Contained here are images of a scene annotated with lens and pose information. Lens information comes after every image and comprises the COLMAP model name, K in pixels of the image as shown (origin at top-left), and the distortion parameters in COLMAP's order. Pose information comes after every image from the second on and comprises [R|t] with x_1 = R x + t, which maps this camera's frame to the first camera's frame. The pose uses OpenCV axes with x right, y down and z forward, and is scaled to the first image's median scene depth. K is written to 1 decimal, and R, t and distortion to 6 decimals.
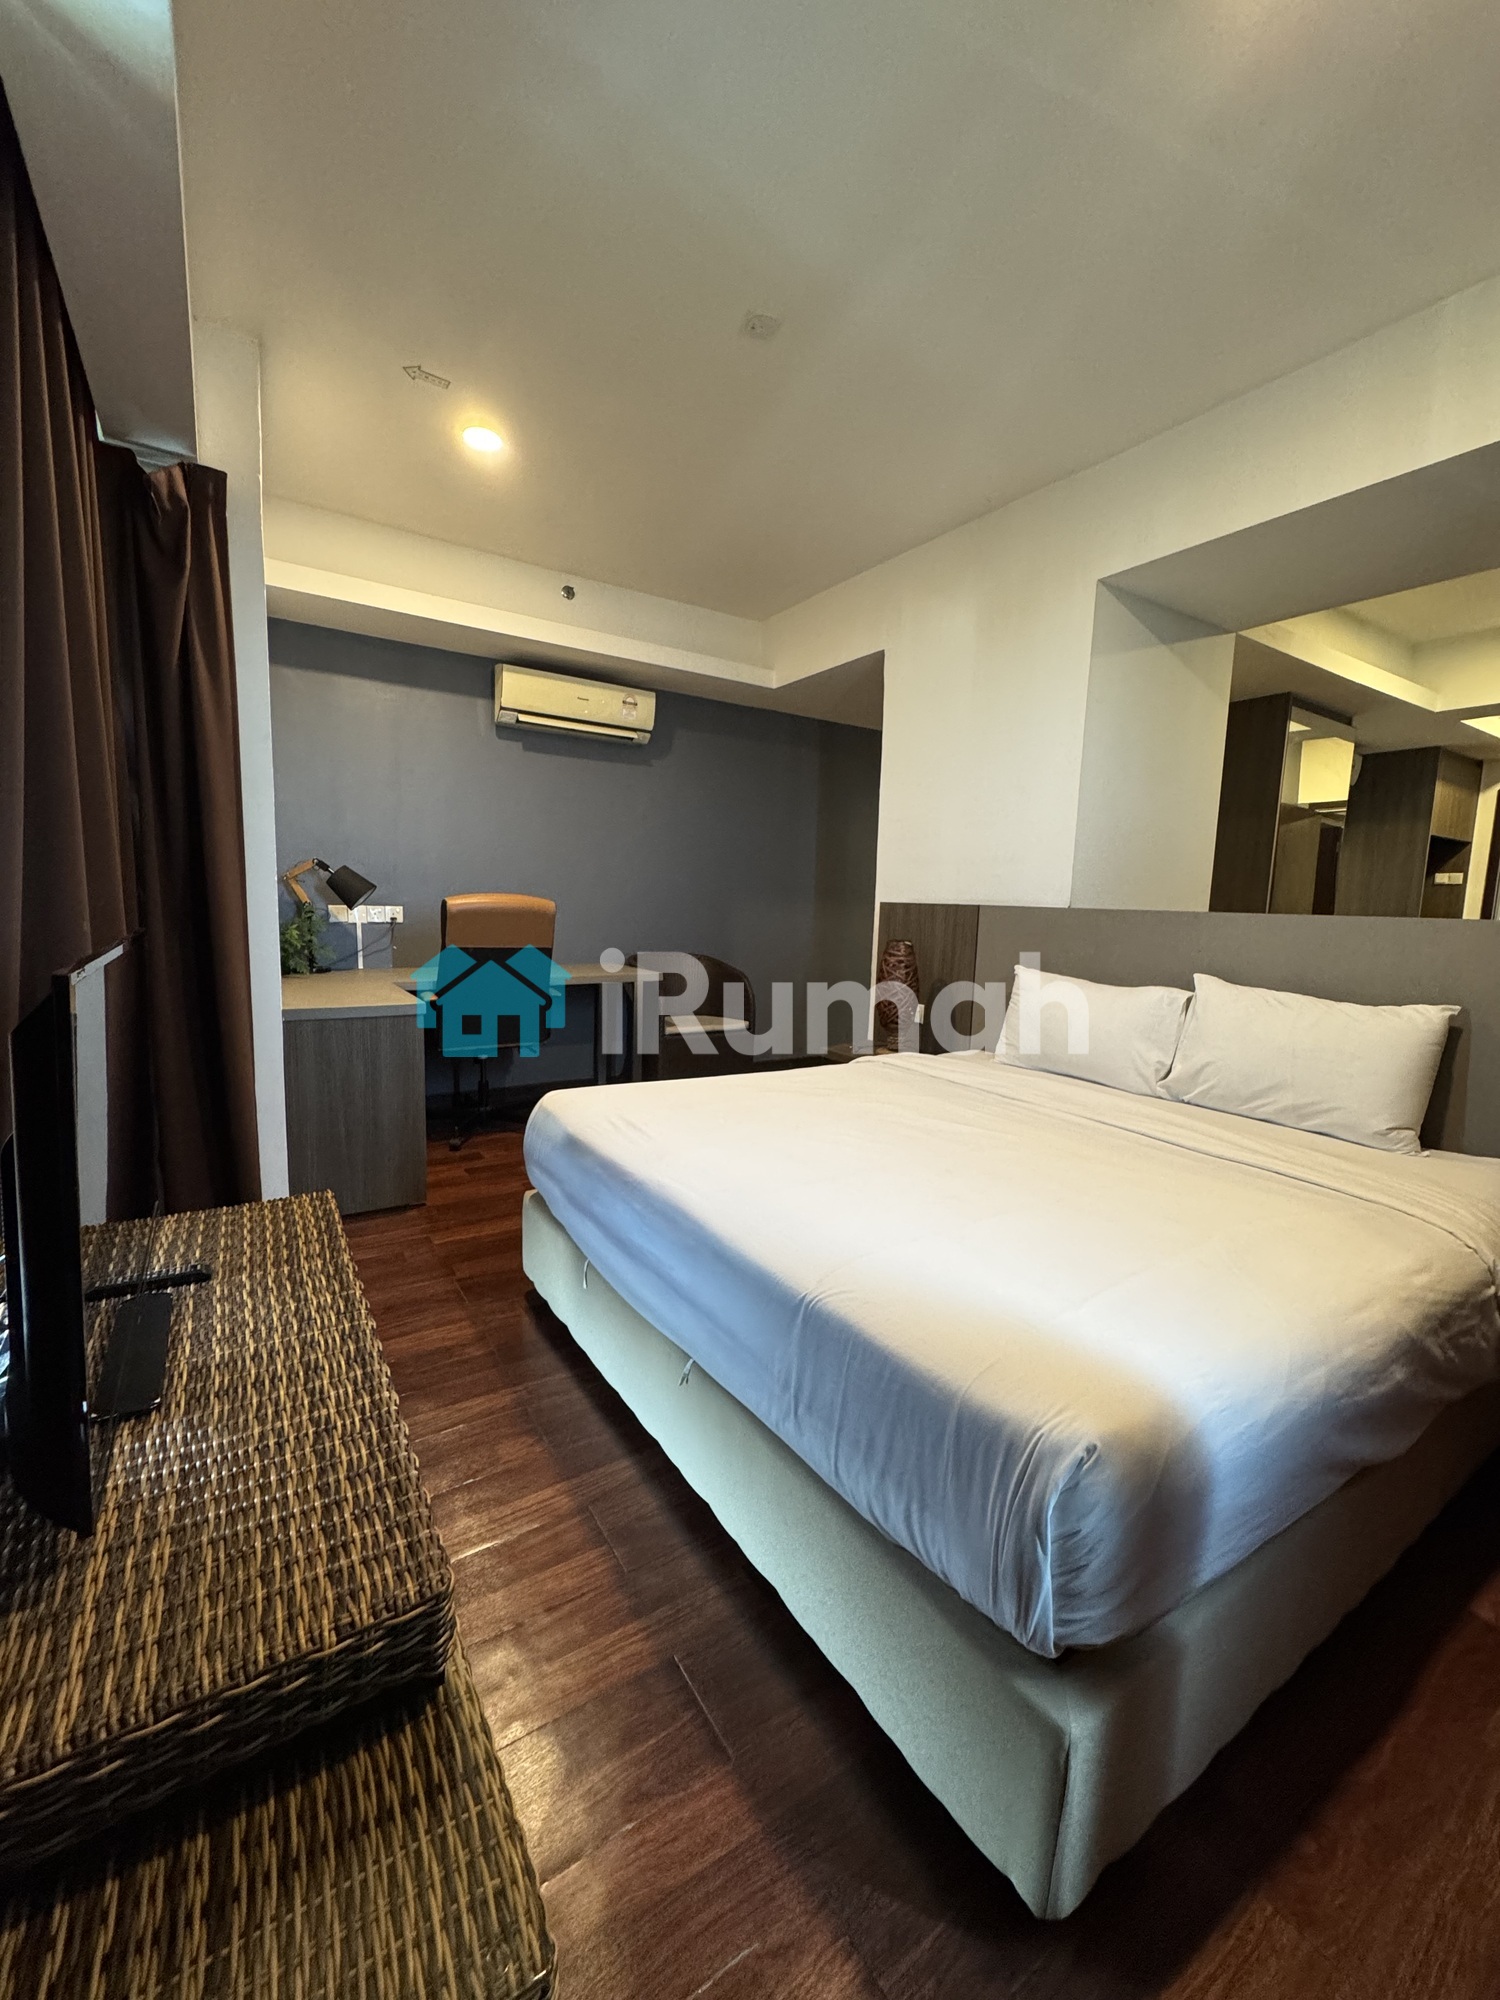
lens RADIAL K [[796.0, 0, 748.3], [0, 796.0, 1000.4], [0, 0, 1]] dist [0.001031, -0.000119]
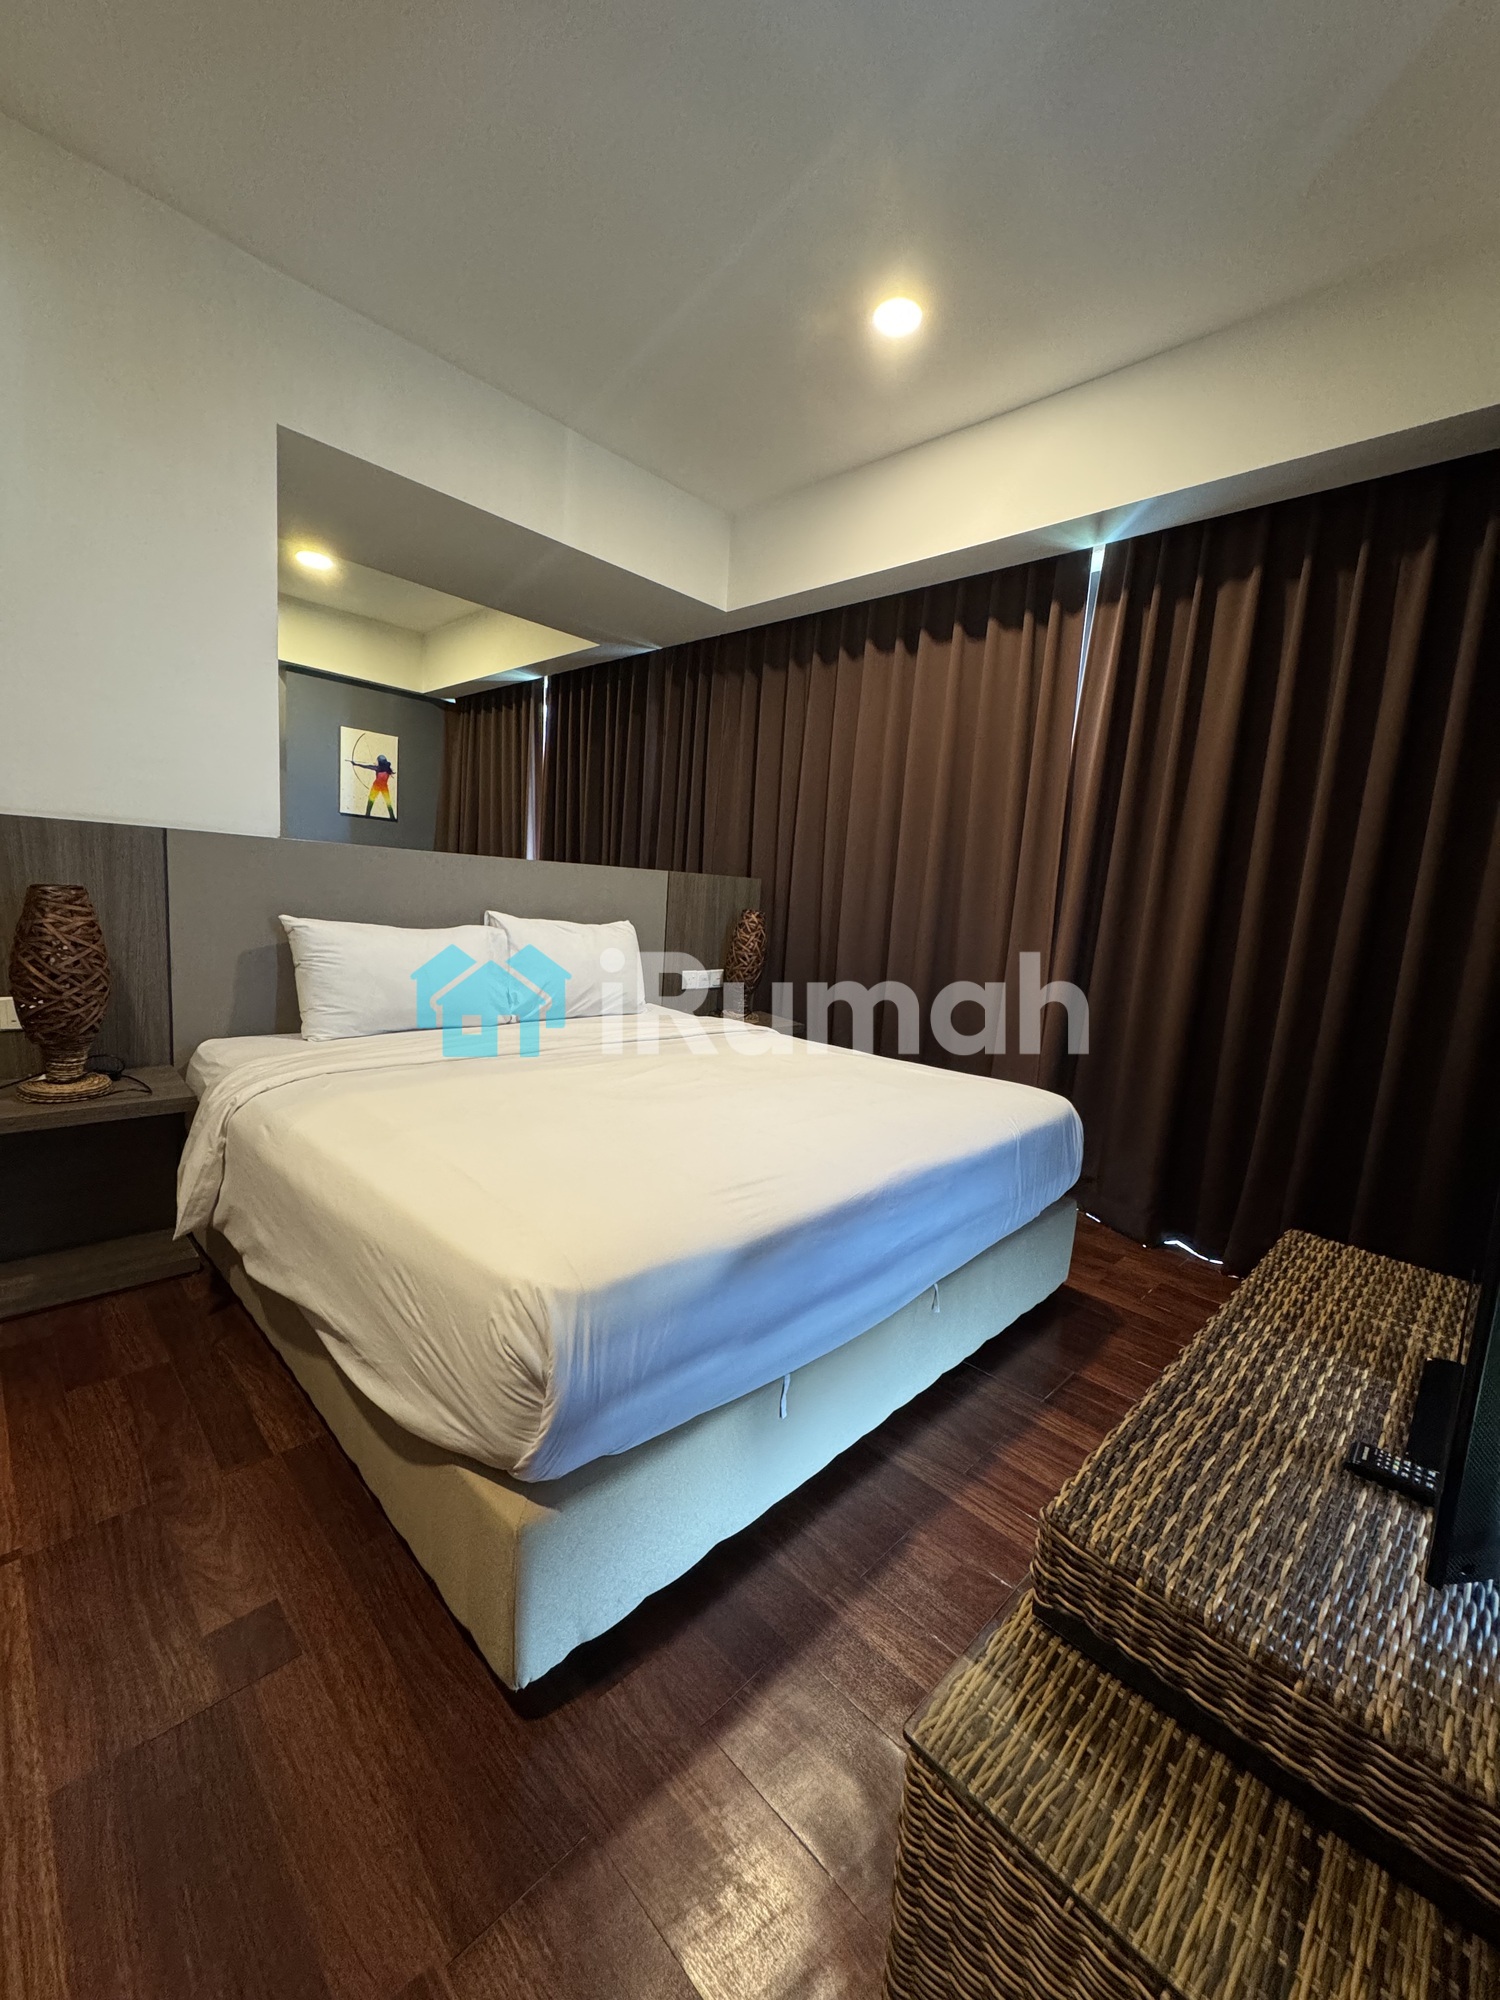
lens RADIAL K [[796.0, 0, 747.2], [0, 796.0, 1001.9], [0, 0, 1]] dist [0.001031, -0.000119]
pose [[-0.214567, -0.187732, 0.958498, -1.250364], [0.048043, 0.978137, 0.202334, -0.237266], [-0.975527, 0.089463, -0.200856, 1.747268]]
